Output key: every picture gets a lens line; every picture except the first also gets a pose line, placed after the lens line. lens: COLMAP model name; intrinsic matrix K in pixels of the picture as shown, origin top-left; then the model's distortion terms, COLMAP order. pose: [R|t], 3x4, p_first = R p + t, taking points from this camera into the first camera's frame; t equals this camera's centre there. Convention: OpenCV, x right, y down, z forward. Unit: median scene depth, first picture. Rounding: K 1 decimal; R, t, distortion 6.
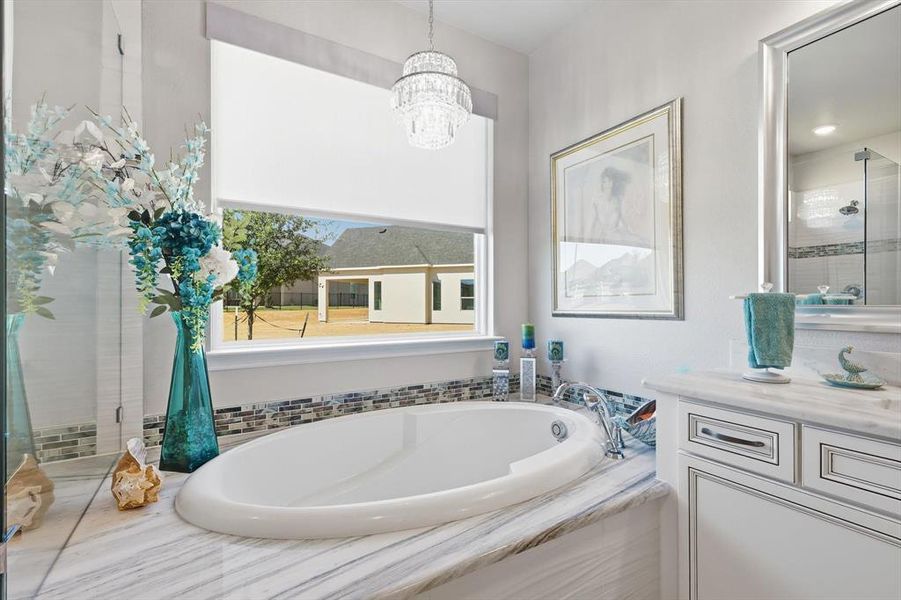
lens RADIAL K [[400.8, 0, 431.3], [0, 400.8, 303.7], [0, 0, 1]] dist [0.007795, -0.001355]
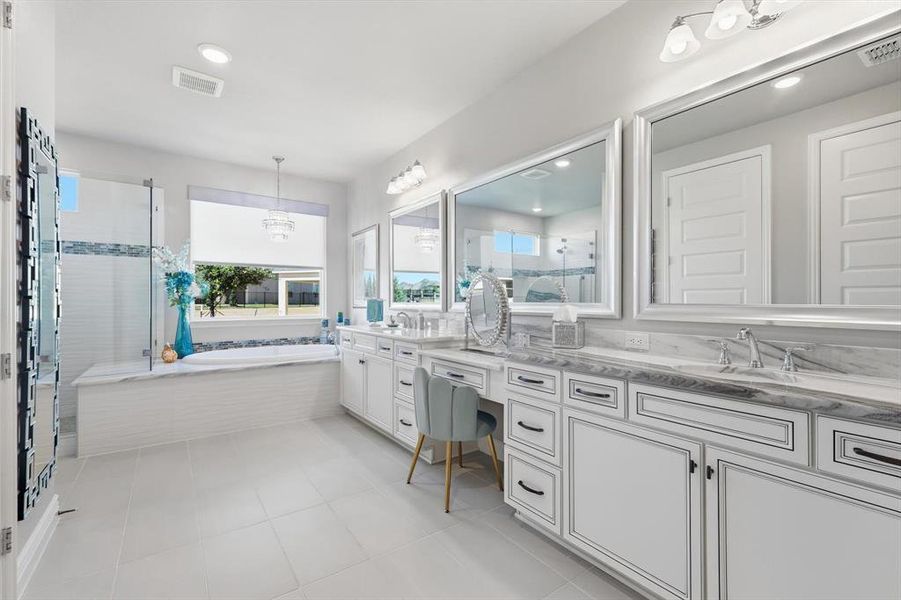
lens RADIAL K [[400.8, 0, 437.1], [0, 400.8, 304.9], [0, 0, 1]] dist [0.007795, -0.001355]
pose [[0.996968, 0.000960, 0.077806, 0.714009], [-0.001465, 0.999978, 0.006443, -0.001900], [-0.077798, -0.006538, 0.996948, -1.458705]]
